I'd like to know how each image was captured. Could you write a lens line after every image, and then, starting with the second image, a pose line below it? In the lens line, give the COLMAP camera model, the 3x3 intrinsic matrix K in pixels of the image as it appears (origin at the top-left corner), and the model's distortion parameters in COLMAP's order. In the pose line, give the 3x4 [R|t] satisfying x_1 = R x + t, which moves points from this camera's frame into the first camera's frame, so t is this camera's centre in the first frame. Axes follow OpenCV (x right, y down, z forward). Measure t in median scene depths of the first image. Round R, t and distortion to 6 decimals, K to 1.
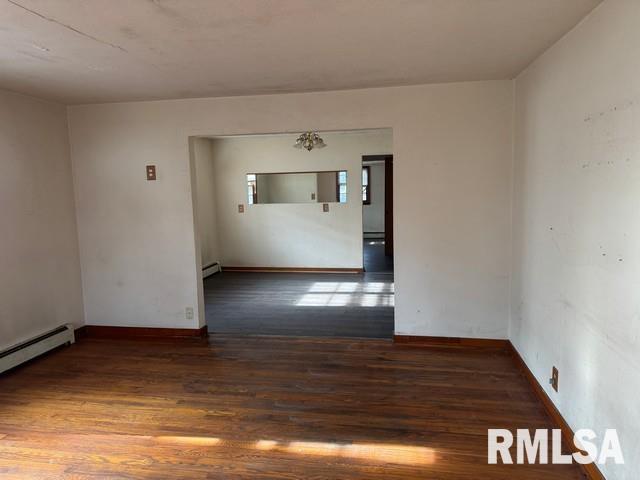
lens RADIAL K [[447.6, 0, 320.5], [0, 447.6, 240.3], [0, 0, 1]] dist [0.009584, 0.001134]
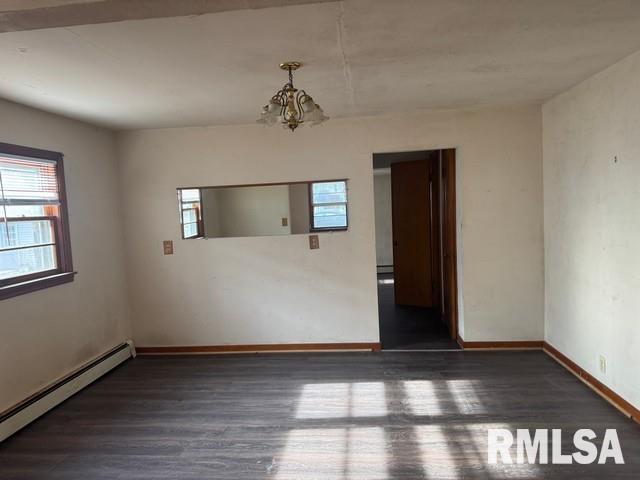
lens RADIAL K [[447.6, 0, 320.9], [0, 447.6, 239.7], [0, 0, 1]] dist [0.009584, 0.001134]
pose [[0.995751, -0.029696, 0.087163, -0.029402], [0.033966, 0.998273, -0.047931, -0.046264], [-0.085589, 0.050688, 0.995040, 0.400357]]
